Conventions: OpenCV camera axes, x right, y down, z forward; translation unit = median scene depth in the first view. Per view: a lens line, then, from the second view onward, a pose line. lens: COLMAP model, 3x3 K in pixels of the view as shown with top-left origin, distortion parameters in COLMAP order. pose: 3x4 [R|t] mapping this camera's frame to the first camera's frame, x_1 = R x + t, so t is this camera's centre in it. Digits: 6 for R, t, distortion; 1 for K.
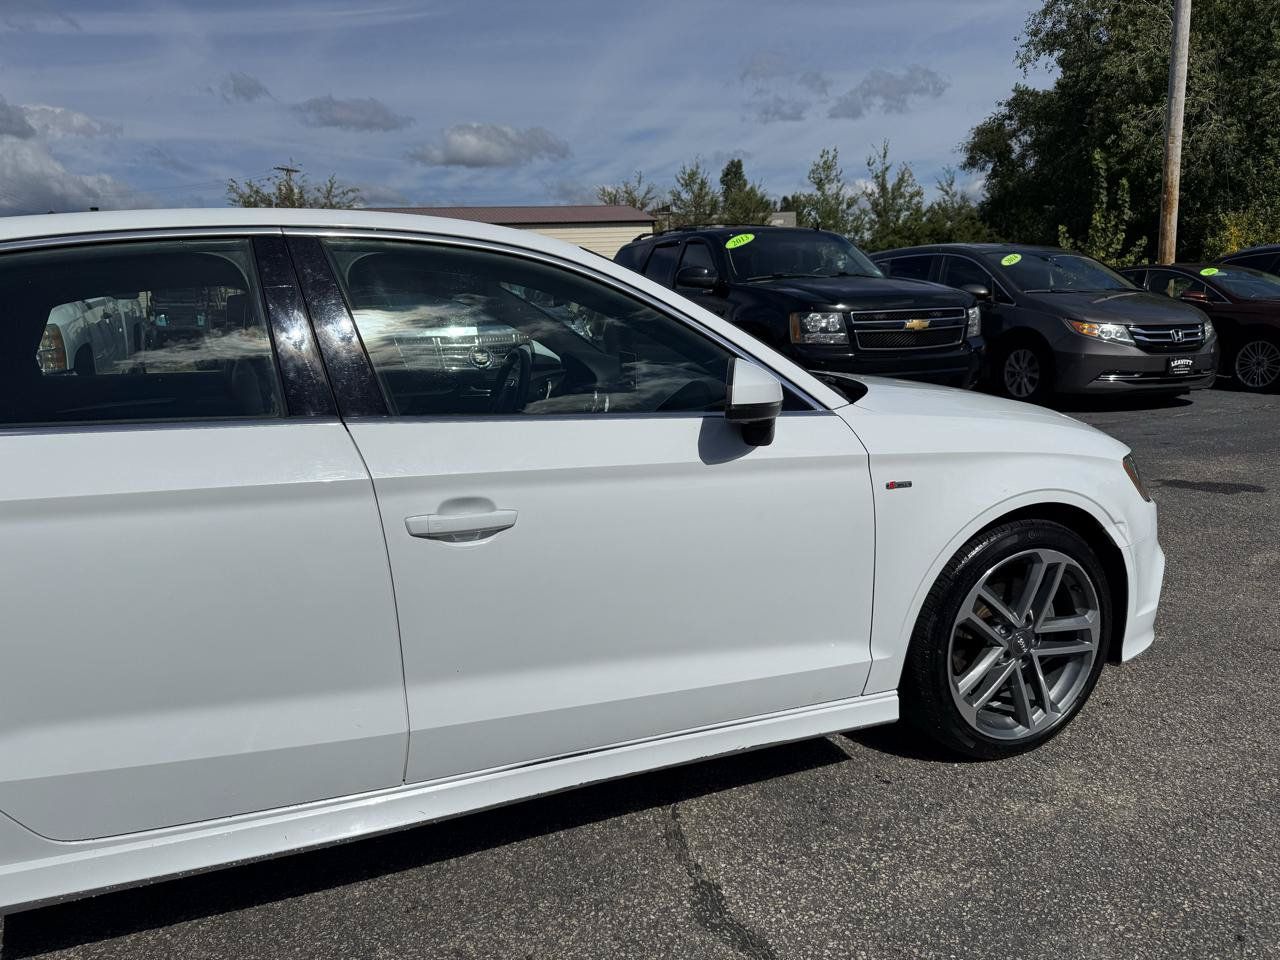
lens RADIAL K [[900.9, 0, 649.4], [0, 900.9, 478.4], [0, 0, 1]] dist [0.040846, -0.061518]
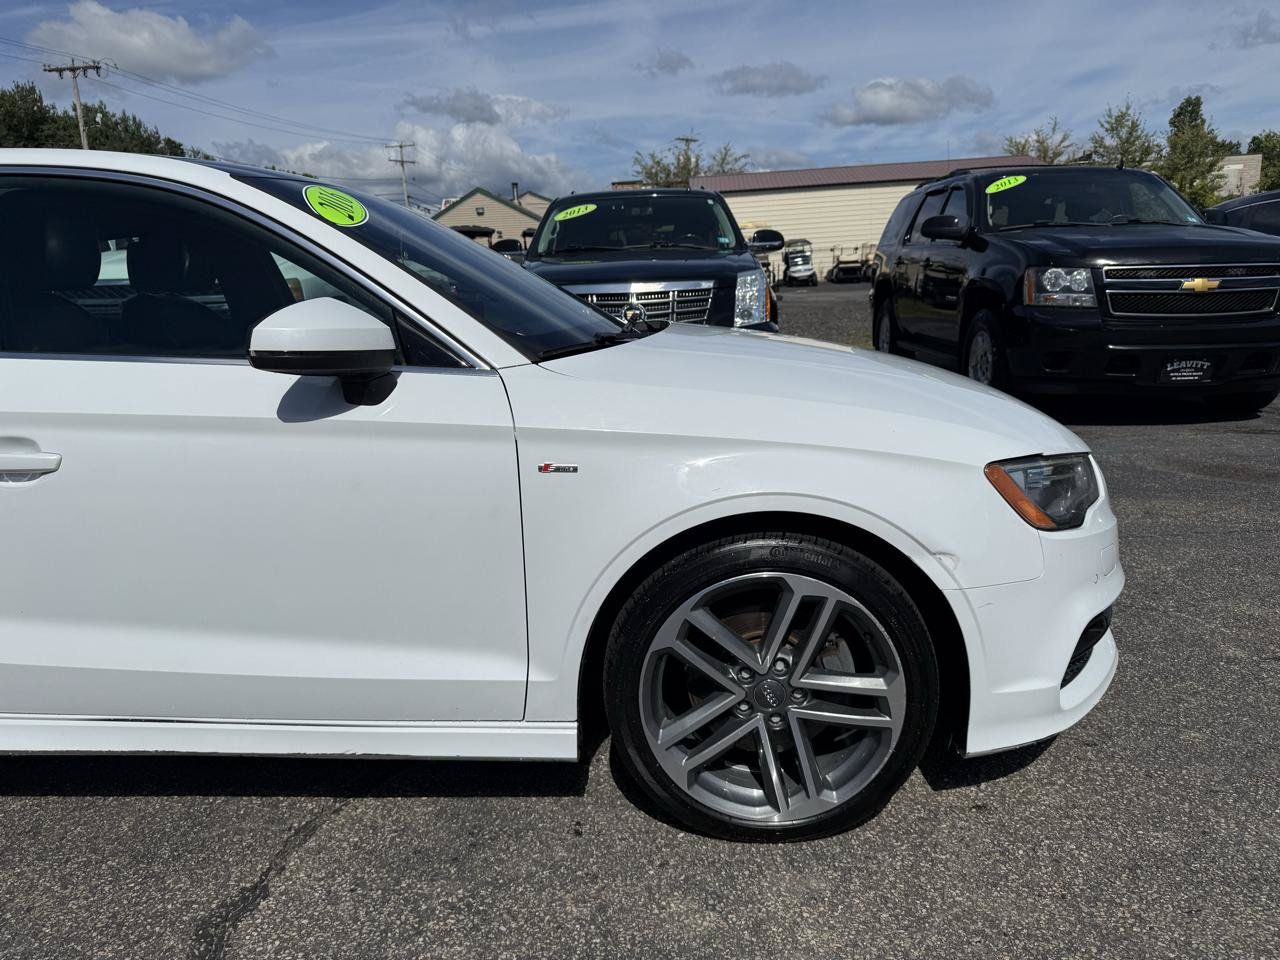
lens RADIAL K [[912.8, 0, 639.3], [0, 912.8, 487.7], [0, 0, 1]] dist [-0.004253, -0.003319]
pose [[0.907846, 0.095166, -0.408362, 0.580441], [-0.076818, 0.995169, 0.061139, -0.025376], [0.412208, -0.024135, 0.910770, 0.271357]]
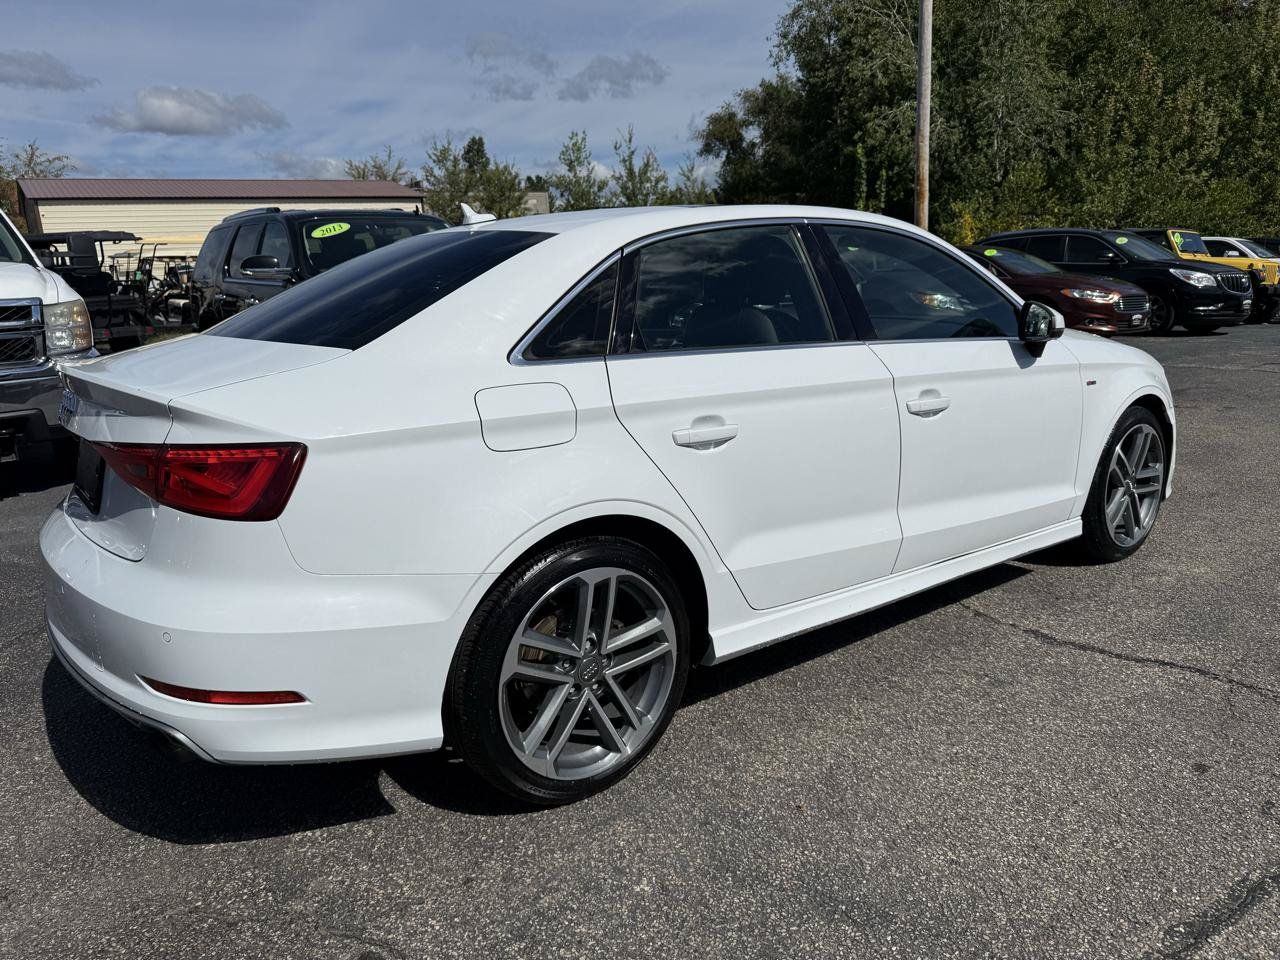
lens RADIAL K [[895.1, 0, 640.0], [0, 895.1, 480.0], [0, 0, 1]] dist [0.039344, -0.046968]
pose [[0.963414, -0.063131, 0.260477, -0.810869], [0.056888, 0.997885, 0.031446, 0.074027], [-0.261912, -0.015477, 0.964968, -0.292672]]
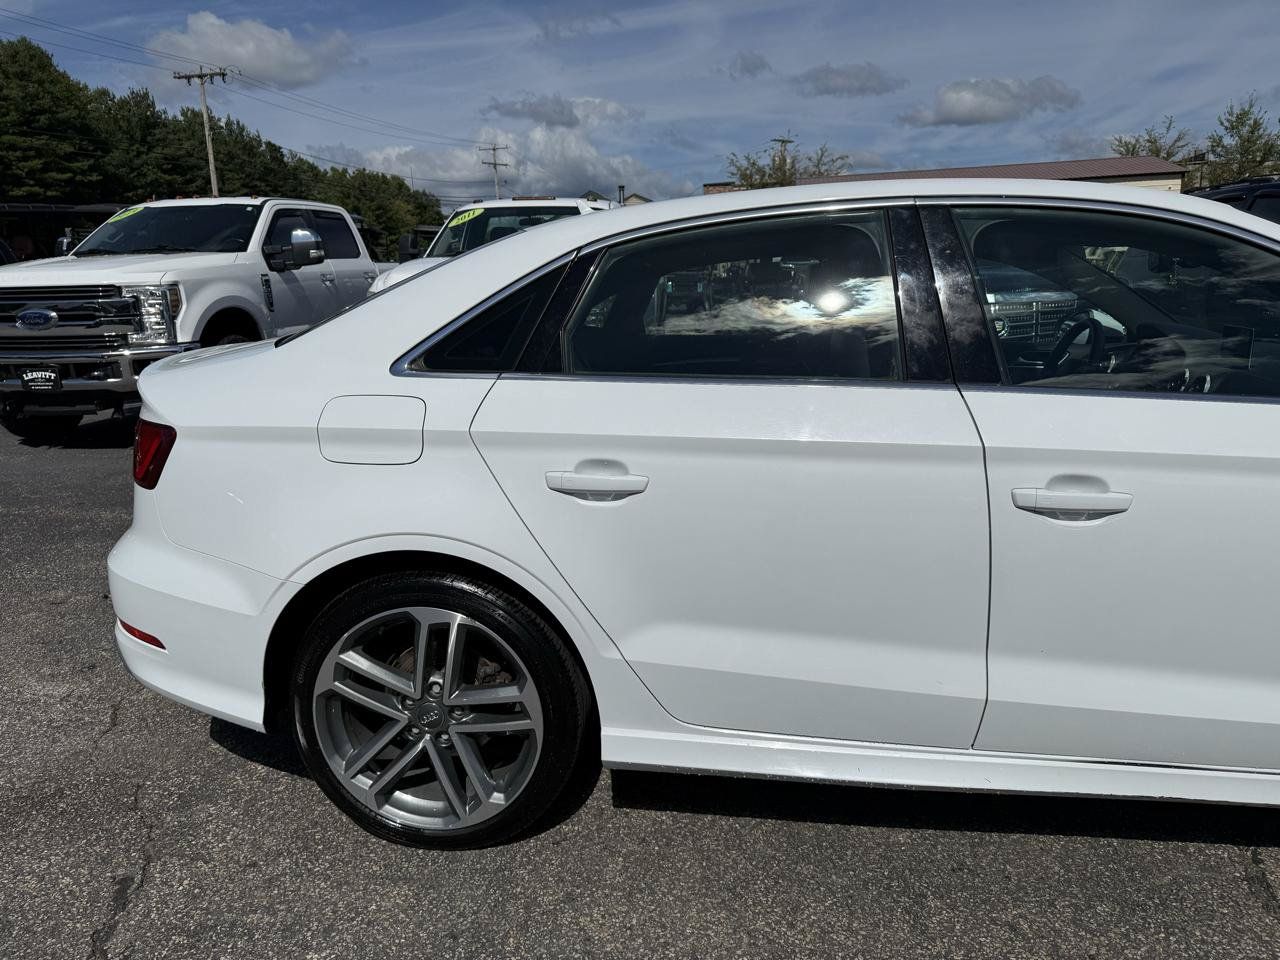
lens RADIAL K [[909.4, 0, 640.0], [0, 909.4, 480.0], [0, 0, 1]] dist [0.000292, -0.004342]
pose [[0.873678, 0.111751, -0.473496, -0.109472], [-0.094649, 0.993708, 0.059884, 0.009277], [0.477209, -0.007504, 0.878758, -0.052447]]
